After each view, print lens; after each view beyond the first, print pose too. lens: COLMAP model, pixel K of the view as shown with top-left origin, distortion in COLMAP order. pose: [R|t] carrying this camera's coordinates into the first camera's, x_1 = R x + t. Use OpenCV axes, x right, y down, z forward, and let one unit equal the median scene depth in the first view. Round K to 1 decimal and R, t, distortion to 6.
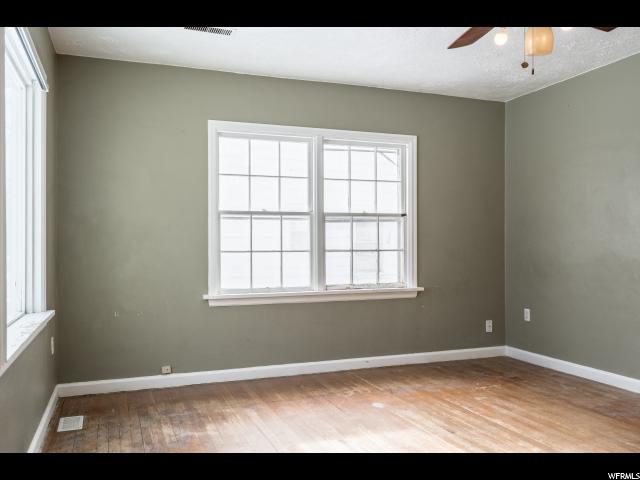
lens RADIAL K [[542.3, 0, 320.0], [0, 542.3, 240.0], [0, 0, 1]] dist [0.000256, 0.003264]
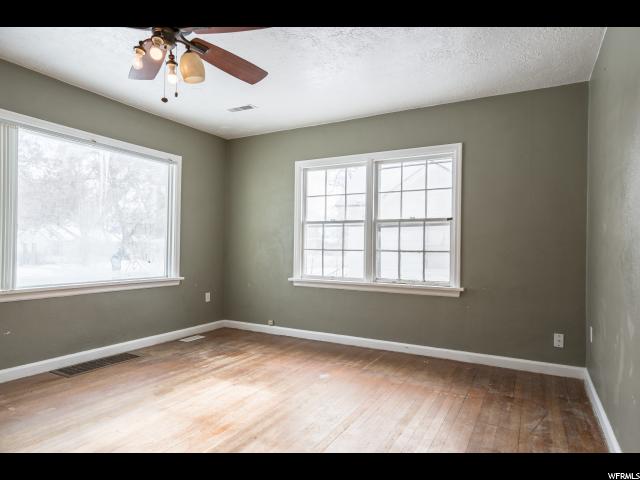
lens RADIAL K [[388.8, 0, 320.0], [0, 388.8, 240.0], [0, 0, 1]] dist [0.004131, 0.001080]
pose [[0.647240, 0.002611, -0.762281, 0.613464], [-0.002944, 0.999995, 0.000926, -0.005109], [0.762280, 0.001644, 0.647245, 0.329653]]
